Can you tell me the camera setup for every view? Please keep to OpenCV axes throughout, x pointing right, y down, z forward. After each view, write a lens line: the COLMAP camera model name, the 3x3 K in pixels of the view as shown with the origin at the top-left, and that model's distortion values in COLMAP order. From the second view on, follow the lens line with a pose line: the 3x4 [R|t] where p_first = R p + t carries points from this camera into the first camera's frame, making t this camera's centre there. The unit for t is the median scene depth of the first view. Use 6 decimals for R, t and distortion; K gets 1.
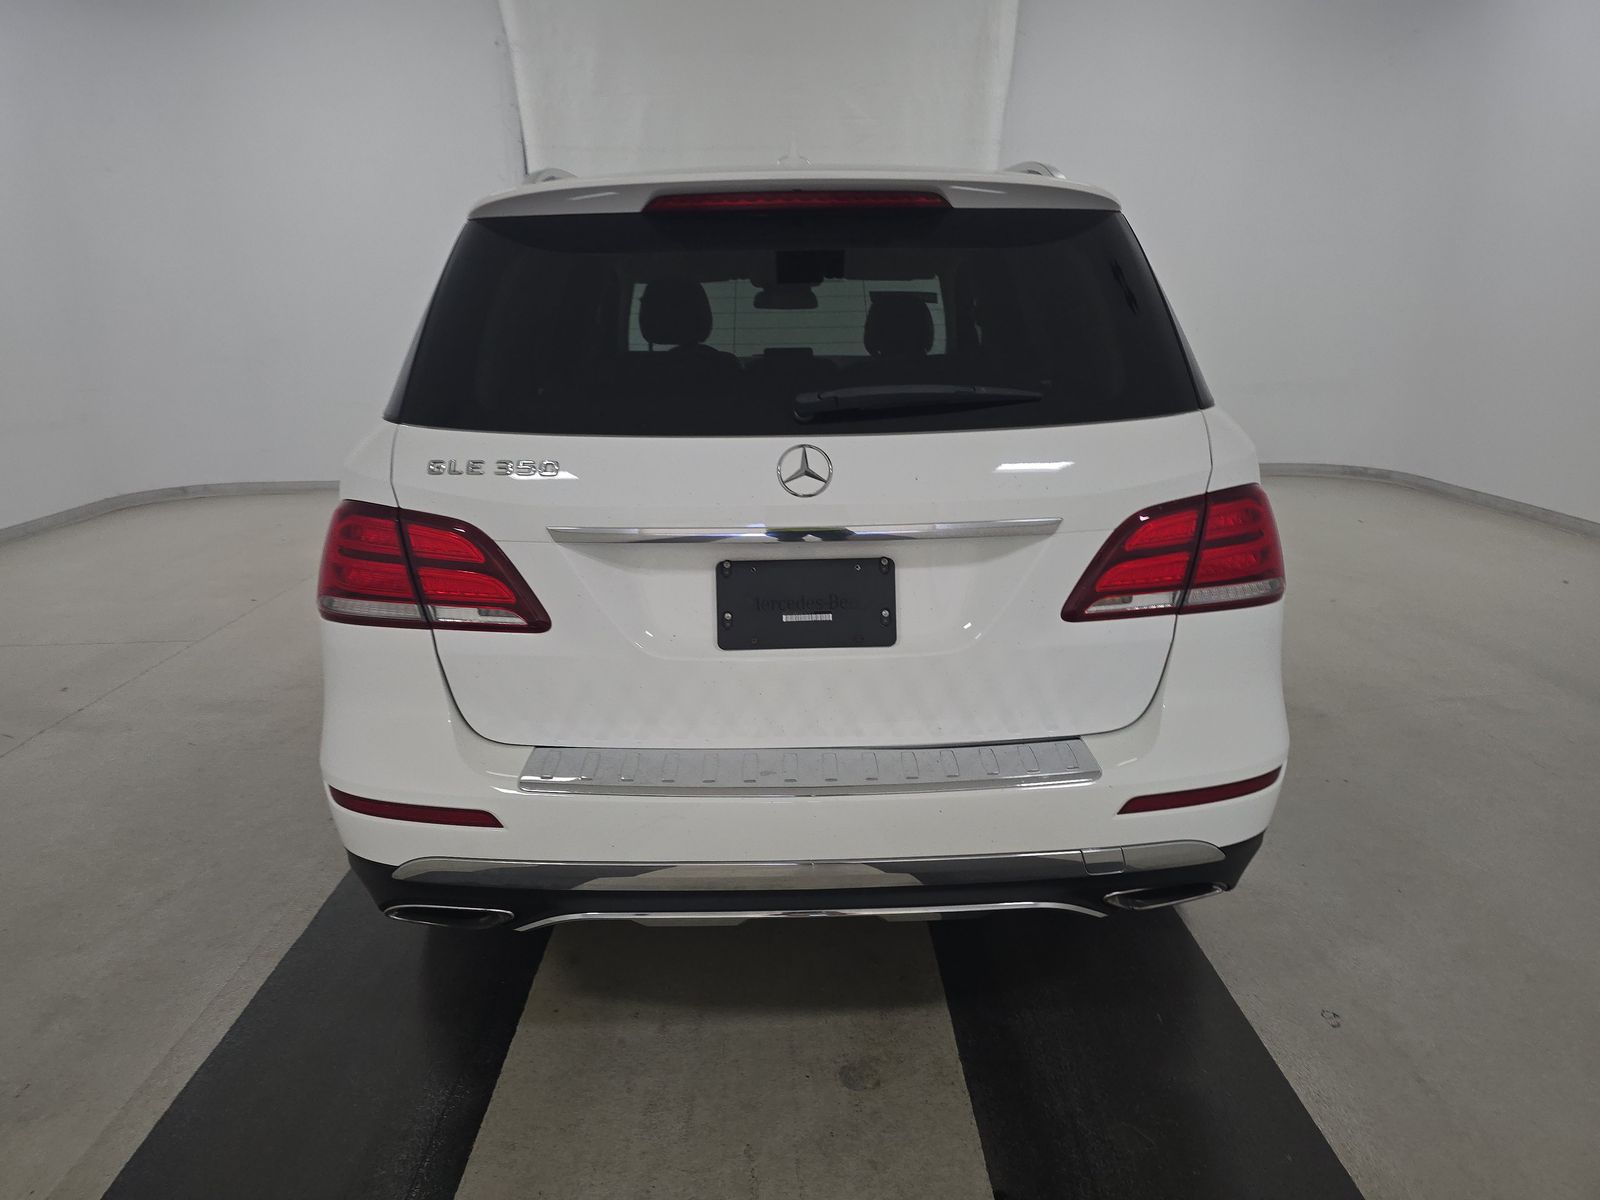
lens RADIAL K [[1136.3, 0, 804.8], [0, 1136.3, 598.9], [0, 0, 1]] dist [0.036924, -0.001028]
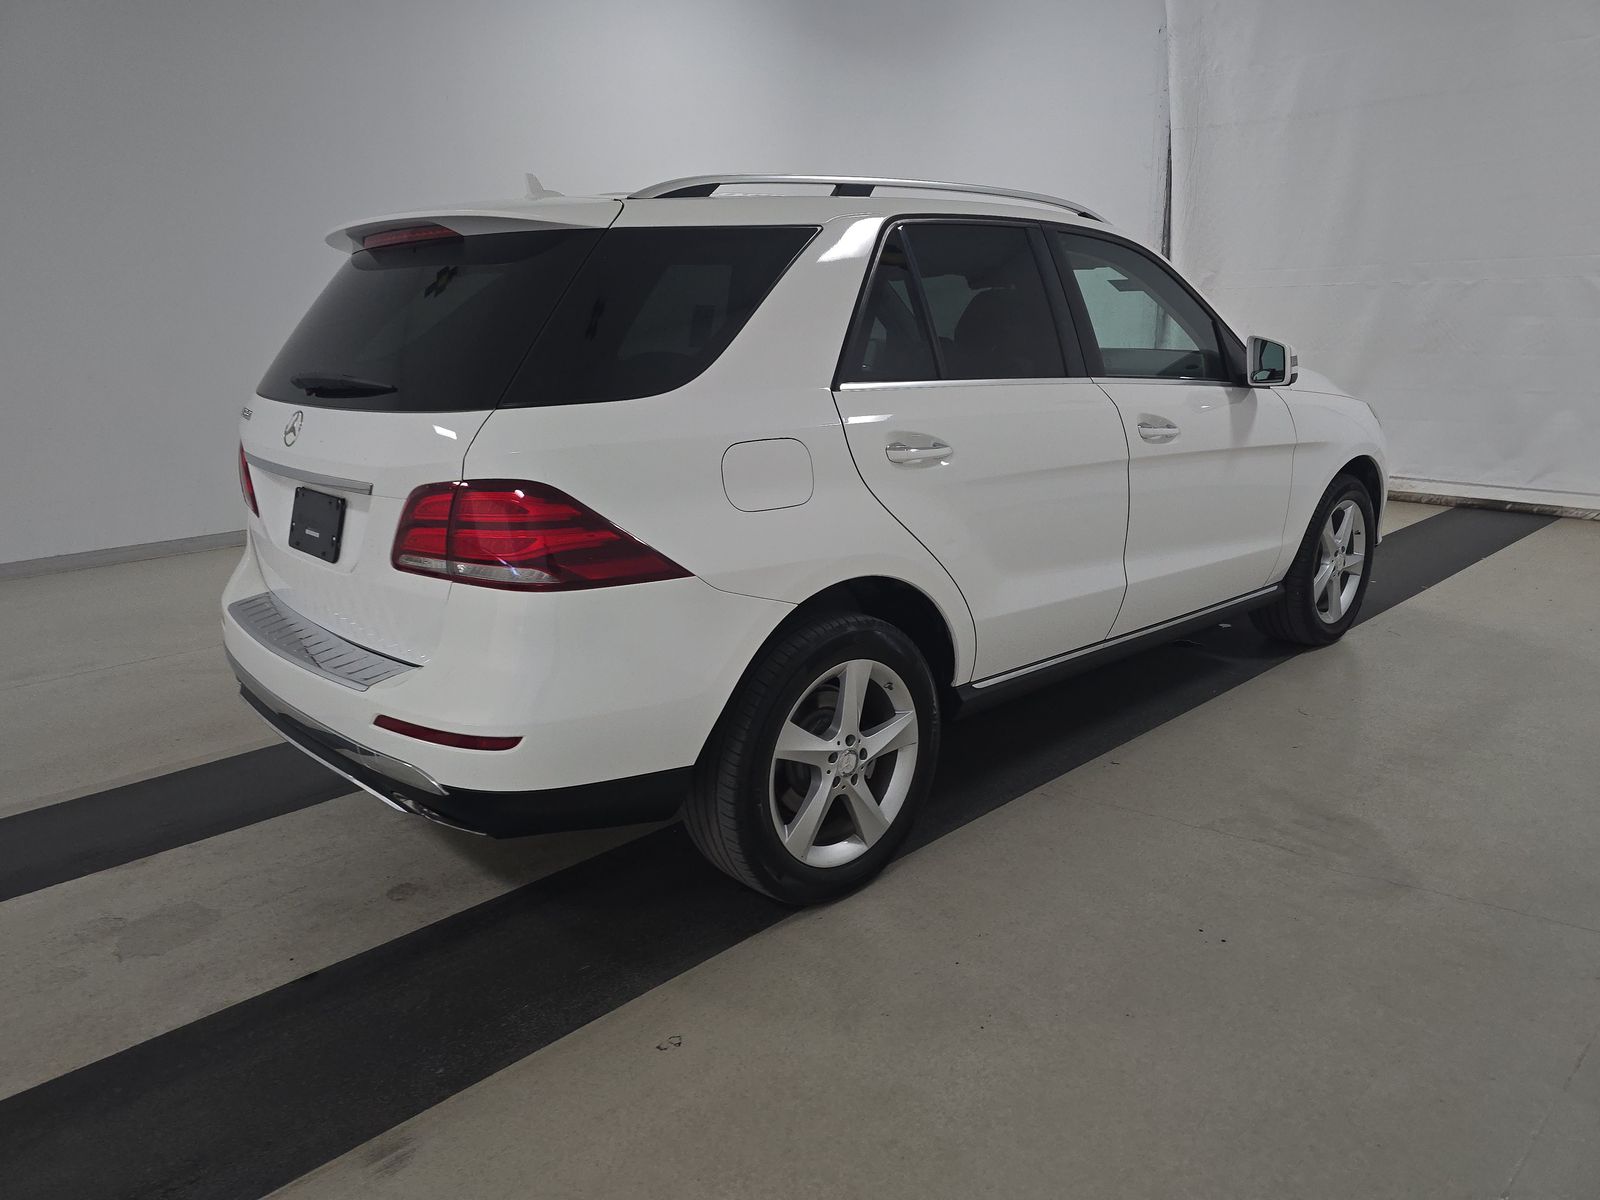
lens RADIAL K [[1136.3, 0, 804.8], [0, 1136.3, 598.9], [0, 0, 1]] dist [0.036924, -0.001028]
pose [[0.641232, 0.187538, -0.744077, 1.299576], [-0.174464, 0.979911, 0.096627, -0.129515], [0.747250, 0.067854, 0.661069, 0.456080]]
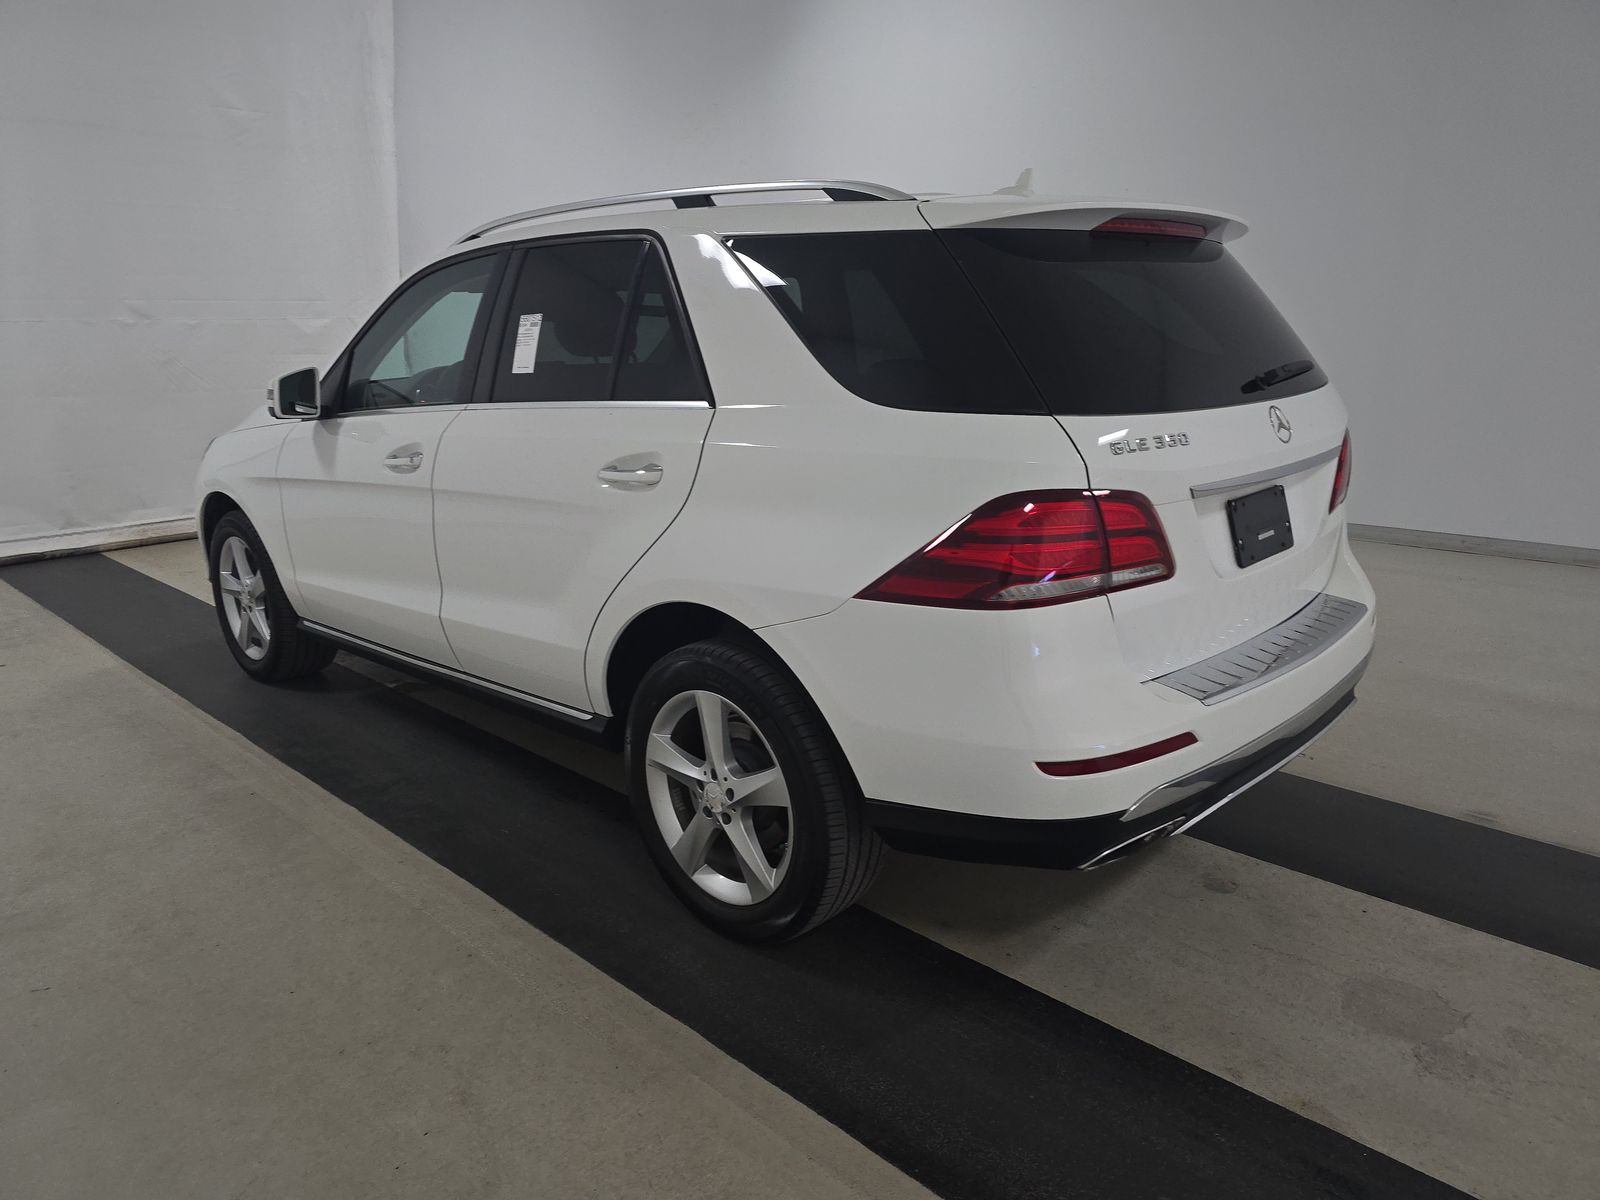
lens RADIAL K [[1136.3, 0, 804.8], [0, 1136.3, 598.9], [0, 0, 1]] dist [0.036924, -0.001028]
pose [[0.680601, -0.177256, 0.710888, -1.195460], [0.191636, 0.979582, 0.060782, -0.084601], [-0.707148, 0.094864, 0.700673, 0.386490]]
